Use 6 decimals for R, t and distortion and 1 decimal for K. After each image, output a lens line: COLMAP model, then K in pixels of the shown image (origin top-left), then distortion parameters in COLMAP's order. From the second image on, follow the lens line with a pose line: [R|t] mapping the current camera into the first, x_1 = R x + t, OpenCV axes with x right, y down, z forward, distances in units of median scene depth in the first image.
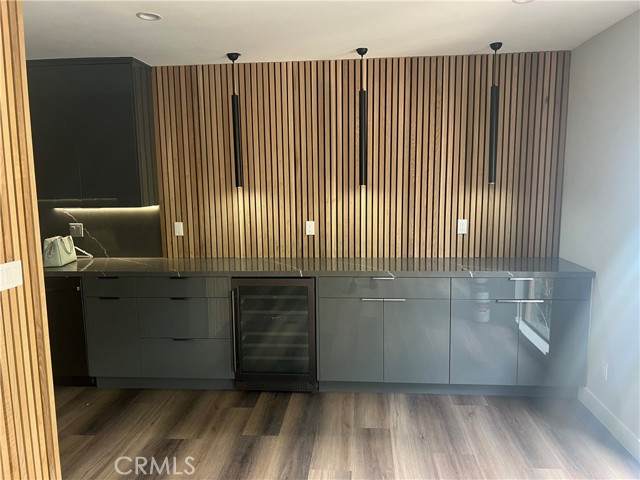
lens RADIAL K [[485.7, 0, 320.0], [0, 485.7, 240.0], [0, 0, 1]] dist [0.208723, -0.000258]
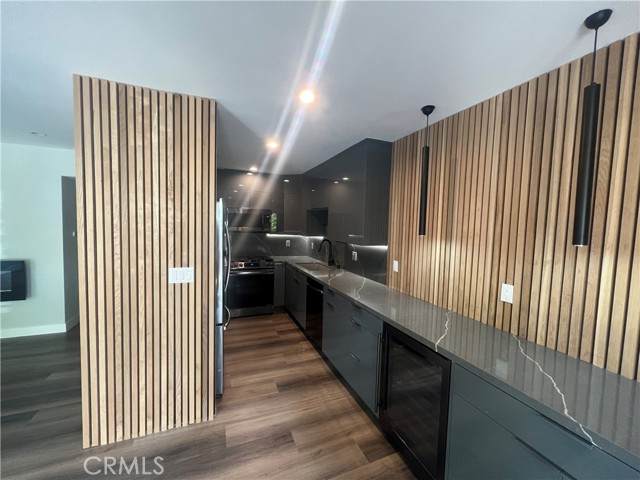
lens RADIAL K [[259.8, 0, 320.0], [0, 259.8, 240.0], [0, 0, 1]] dist [-0.000805, -0.000038]
pose [[0.480913, 0.085779, -0.872562, 0.189781], [-0.152415, 0.988229, 0.013146, -0.068525], [0.863419, 0.126670, 0.488326, 0.529230]]
